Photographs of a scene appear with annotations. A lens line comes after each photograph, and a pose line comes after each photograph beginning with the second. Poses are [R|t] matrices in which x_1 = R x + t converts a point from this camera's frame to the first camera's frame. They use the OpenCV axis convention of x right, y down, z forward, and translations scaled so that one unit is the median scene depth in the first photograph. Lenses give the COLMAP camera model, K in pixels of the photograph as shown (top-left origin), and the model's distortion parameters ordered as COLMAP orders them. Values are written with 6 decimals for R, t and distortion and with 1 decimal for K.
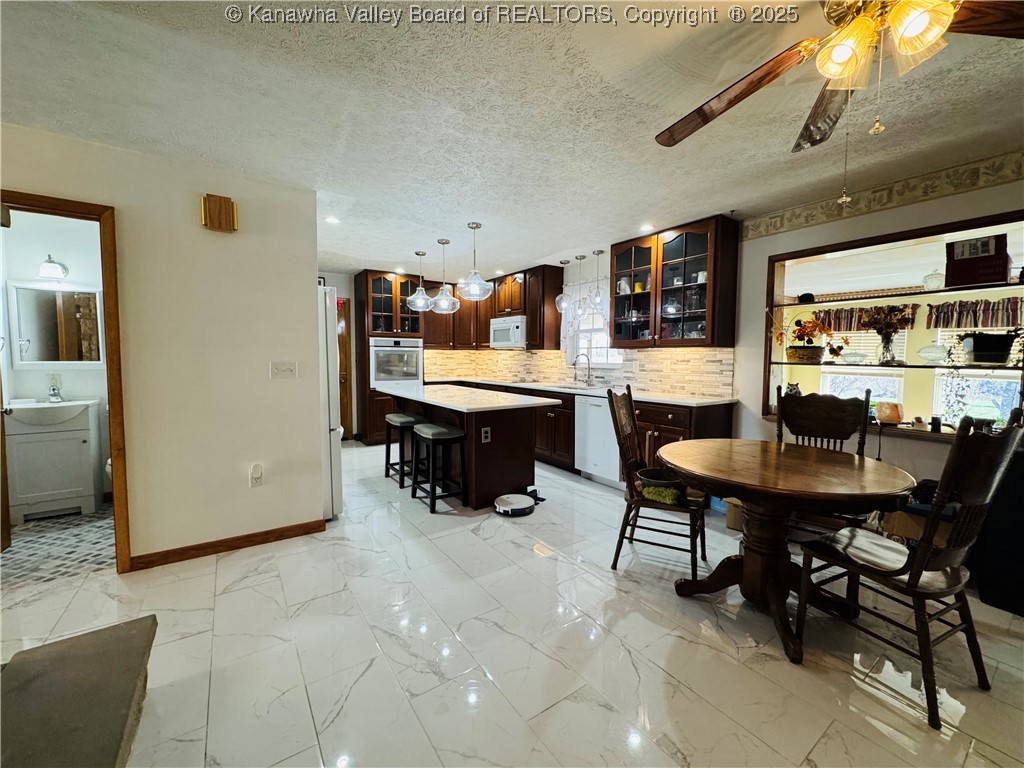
lens RADIAL K [[410.1, 0, 510.9], [0, 410.1, 383.1], [0, 0, 1]] dist [-0.002924, -0.000164]
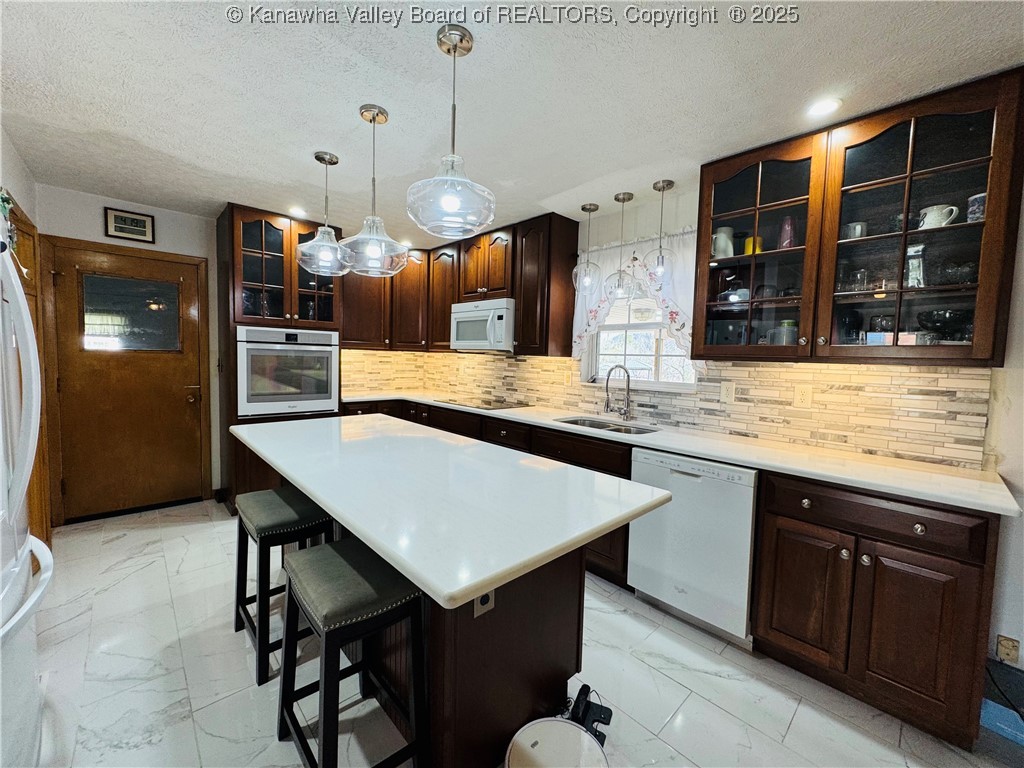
lens RADIAL K [[410.1, 0, 512.9], [0, 410.1, 382.2], [0, 0, 1]] dist [-0.002924, -0.000164]
pose [[0.987644, 0.013702, 0.156113, -0.091291], [-0.013534, 0.999906, -0.002140, -0.060296], [-0.156127, 0.000001, 0.987737, 0.608779]]
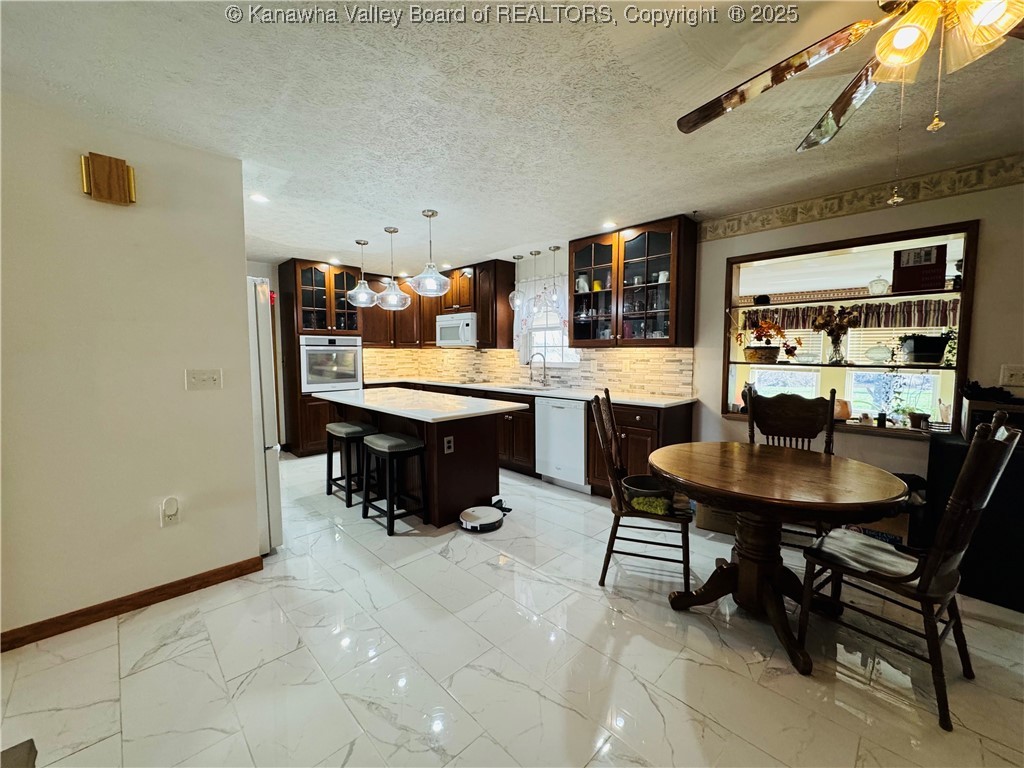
lens RADIAL K [[410.1, 0, 511.9], [0, 410.1, 382.9], [0, 0, 1]] dist [-0.002924, -0.000164]
pose [[0.985164, -0.019095, 0.170550, -0.072351], [0.017241, 0.999775, 0.012346, -0.019179], [-0.170747, -0.009222, 0.985272, 0.076048]]
